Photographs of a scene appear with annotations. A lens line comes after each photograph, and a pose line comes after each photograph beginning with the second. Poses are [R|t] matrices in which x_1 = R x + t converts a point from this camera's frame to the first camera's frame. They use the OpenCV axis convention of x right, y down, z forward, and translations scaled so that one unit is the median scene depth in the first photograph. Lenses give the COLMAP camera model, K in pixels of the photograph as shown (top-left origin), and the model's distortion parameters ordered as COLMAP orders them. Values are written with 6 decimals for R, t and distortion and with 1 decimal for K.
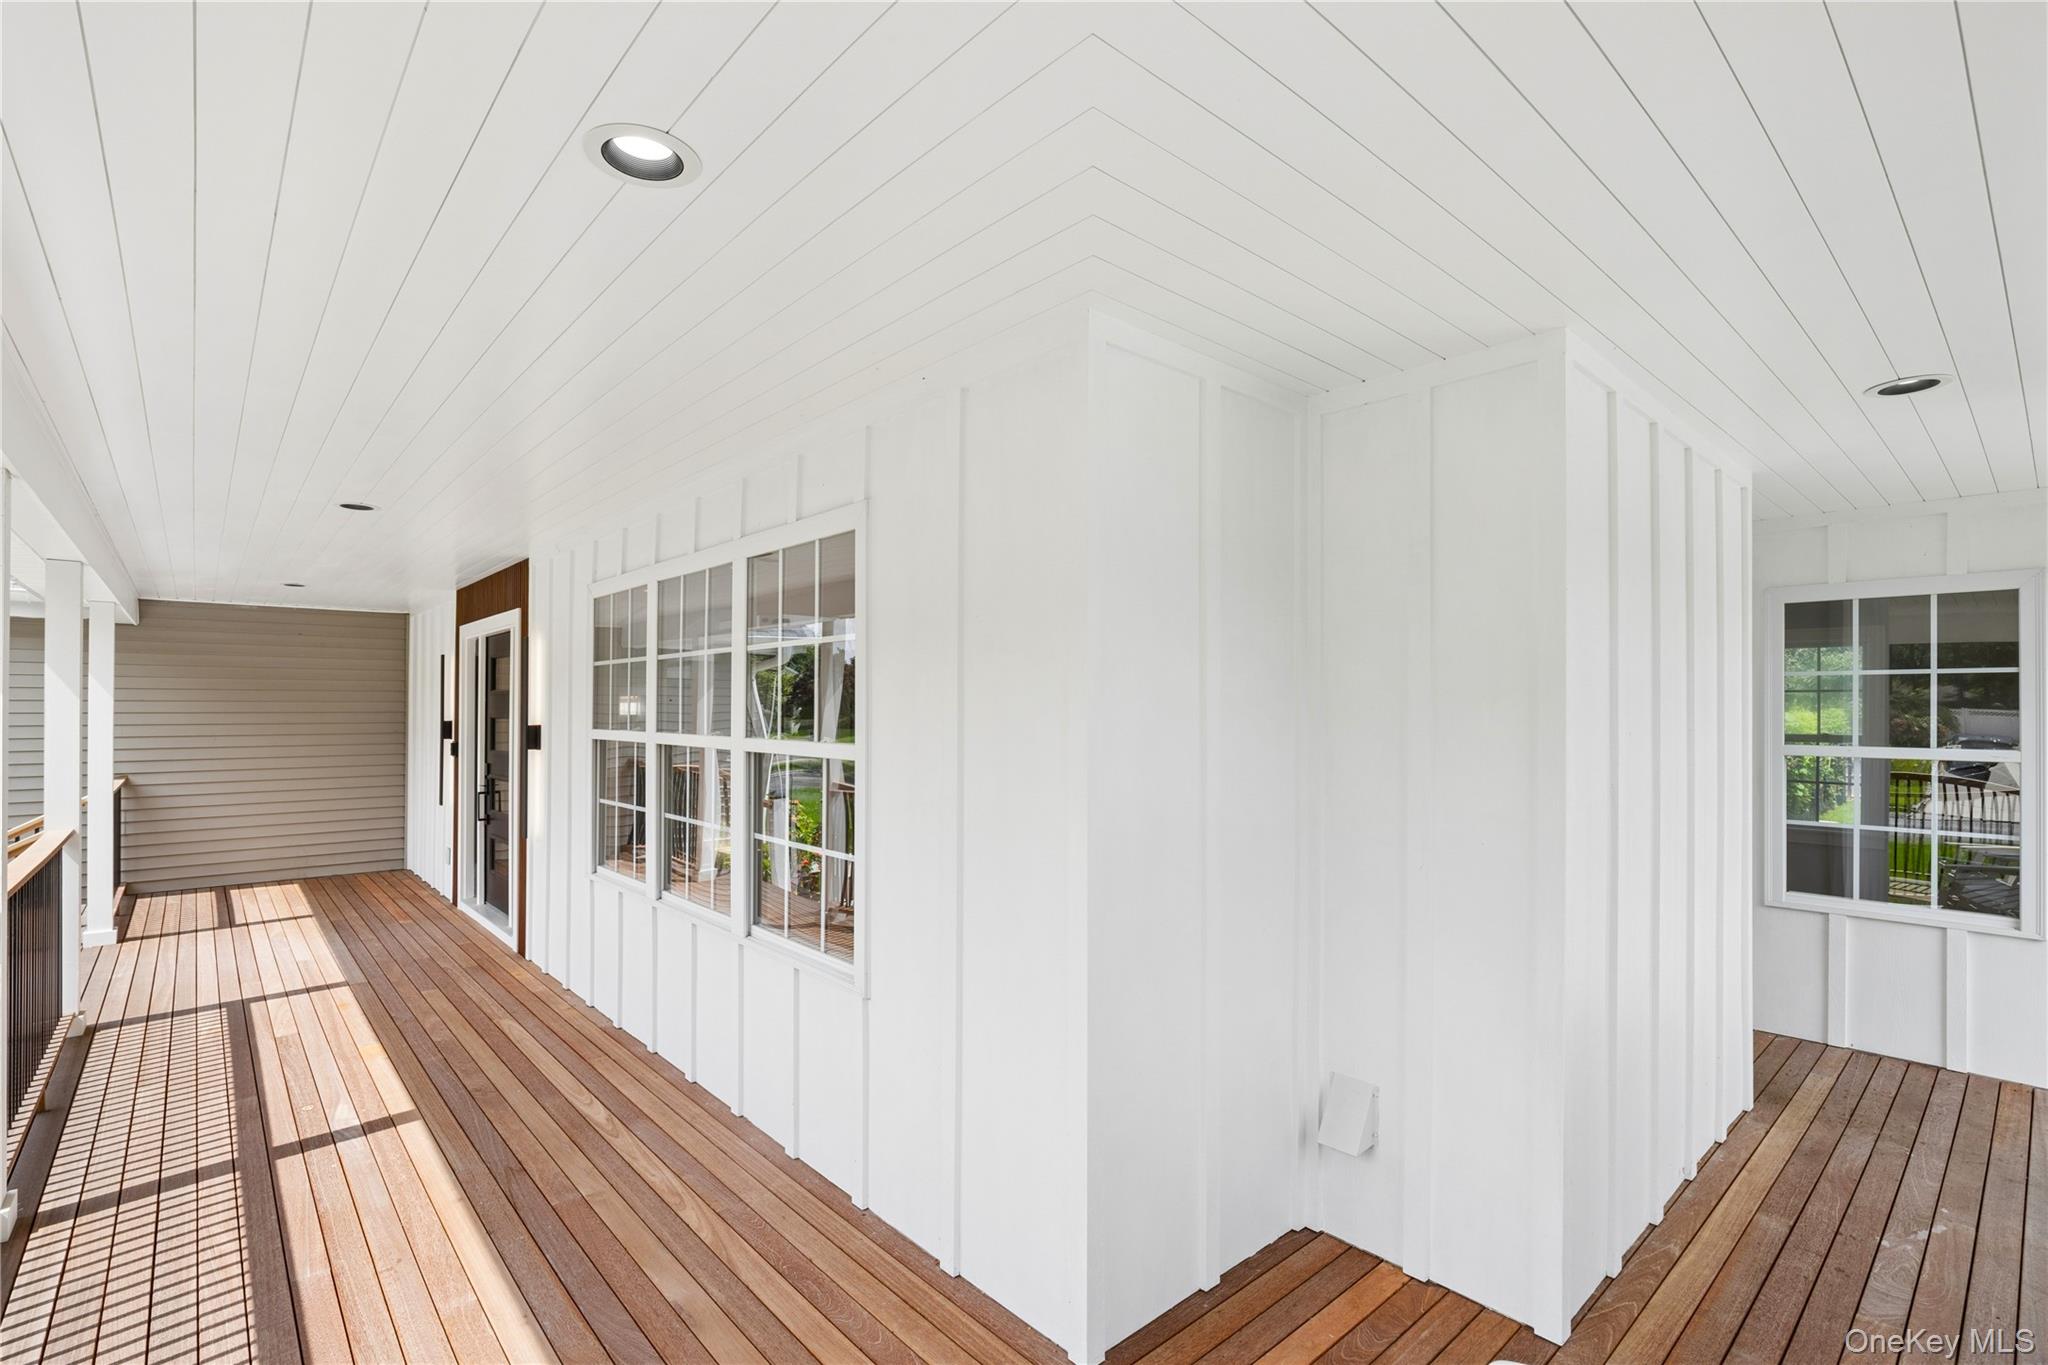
lens RADIAL K [[937.6, 0, 1015.3], [0, 937.6, 719.8], [0, 0, 1]] dist [-0.010636, 0.001101]
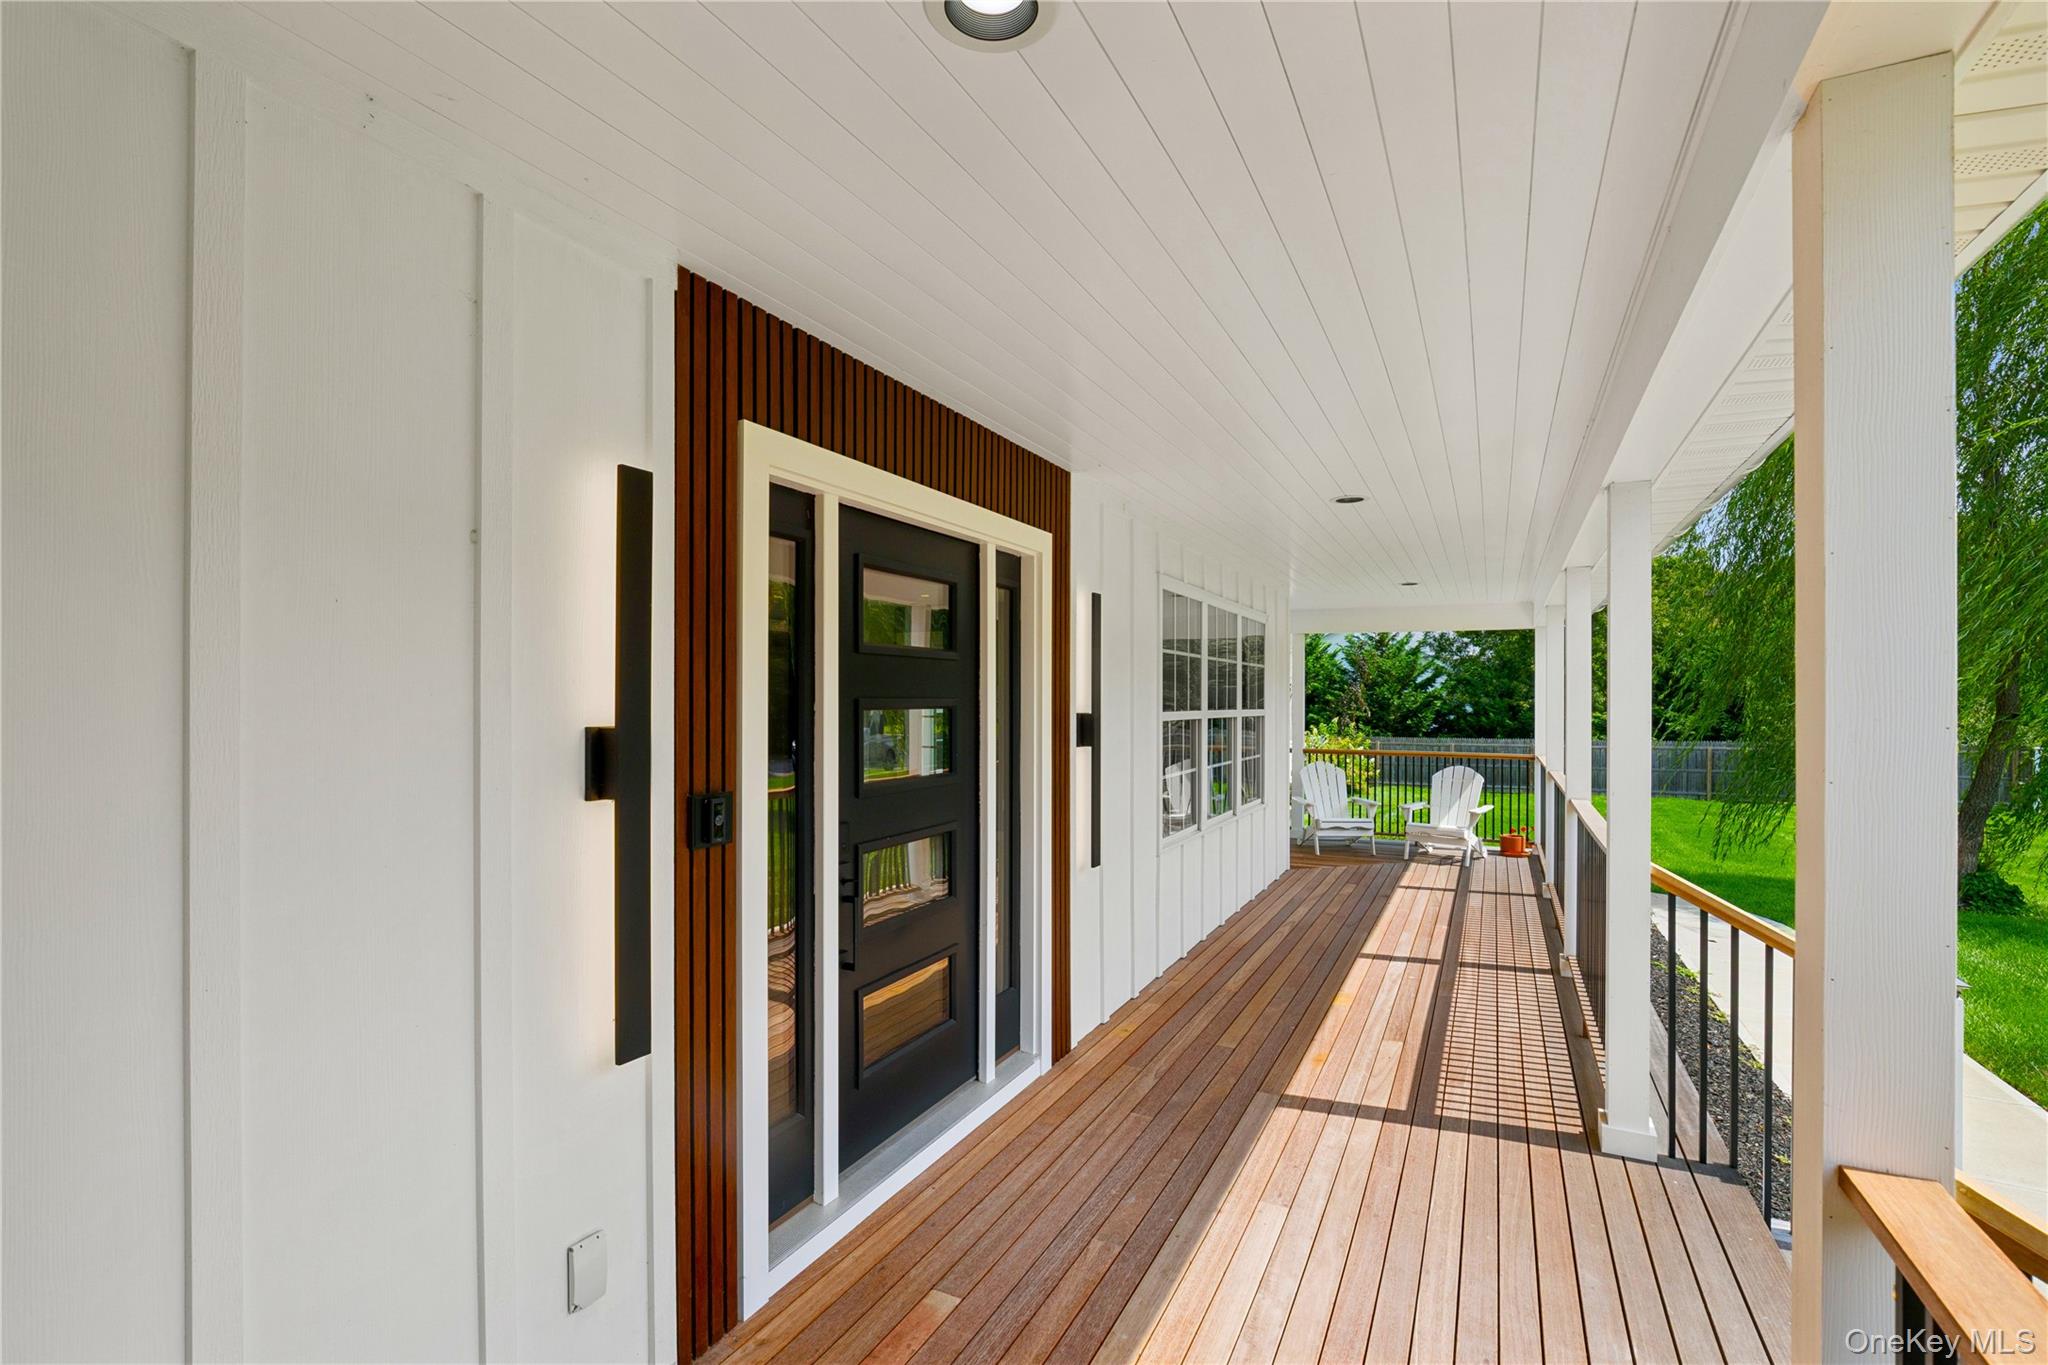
lens RADIAL K [[925.9, 0, 1028.8], [0, 925.9, 693.5], [0, 0, 1]] dist [-0.012520, 0.000589]
pose [[-0.373292, -0.001226, 0.927713, -1.484072], [-0.005429, 0.999985, -0.000863, -0.010190], [-0.927698, -0.005359, -0.373293, 1.662531]]
